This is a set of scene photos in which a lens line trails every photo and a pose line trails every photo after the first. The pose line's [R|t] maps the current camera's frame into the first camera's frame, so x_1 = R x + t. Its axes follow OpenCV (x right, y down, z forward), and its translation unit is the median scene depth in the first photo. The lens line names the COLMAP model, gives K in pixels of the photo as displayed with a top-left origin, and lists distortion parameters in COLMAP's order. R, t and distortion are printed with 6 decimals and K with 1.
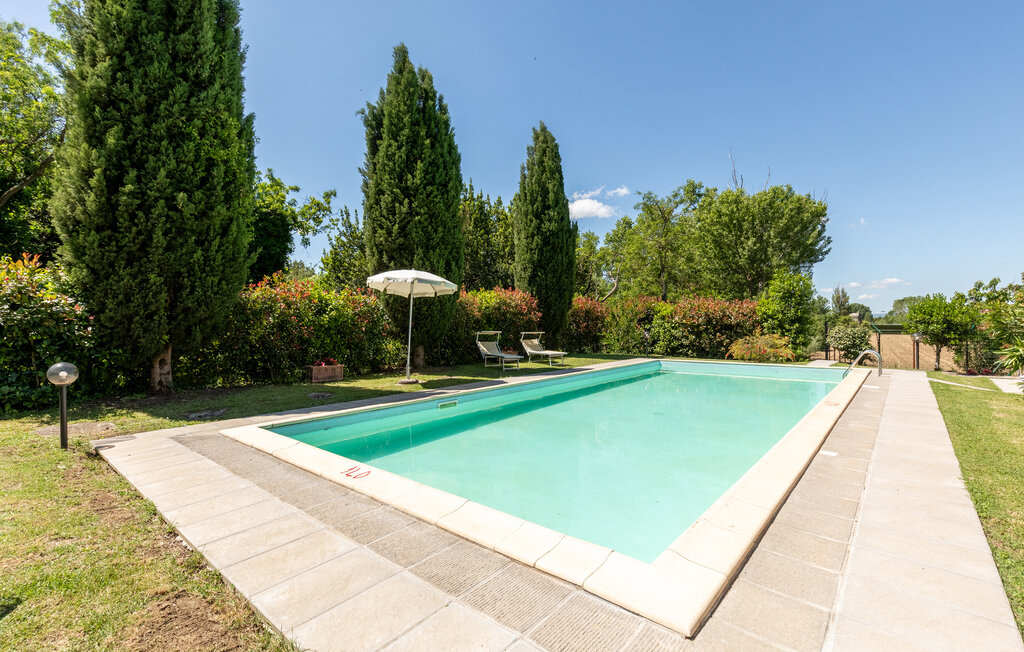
lens RADIAL K [[468.5, 0, 525.6], [0, 468.5, 326.4], [0, 0, 1]] dist [0.001617, 0.000157]
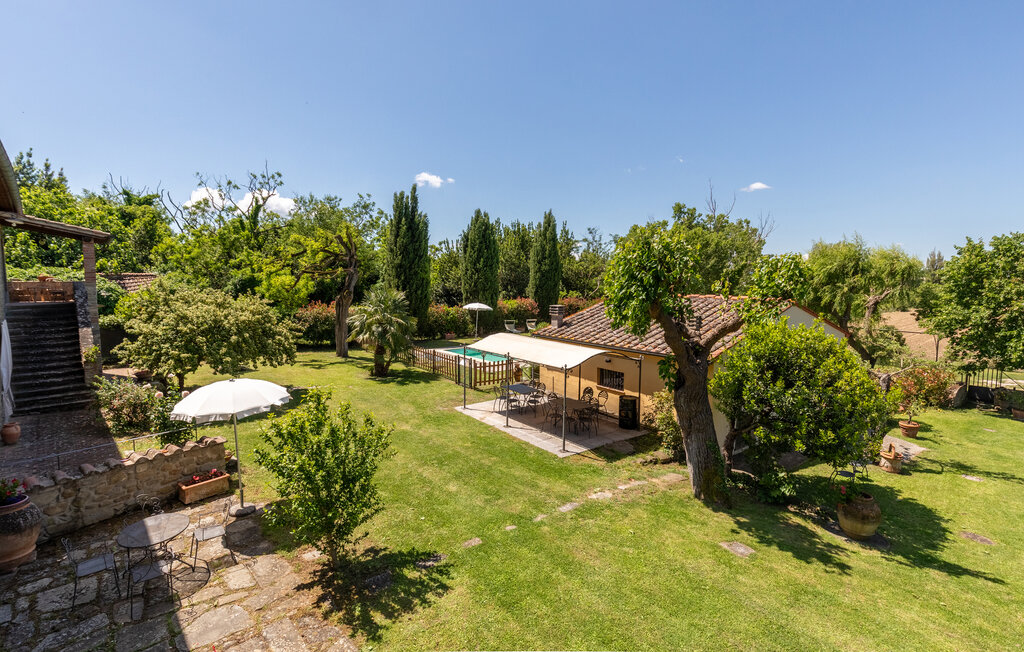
lens RADIAL K [[494.1, 0, 509.8], [0, 494.1, 307.7], [0, 0, 1]] dist [-0.001790, -0.000657]
pose [[0.980125, 0.031240, -0.195906, 0.435685], [-0.018618, 0.997650, 0.065943, -0.232760], [0.197506, -0.060985, 0.978403, -1.546099]]
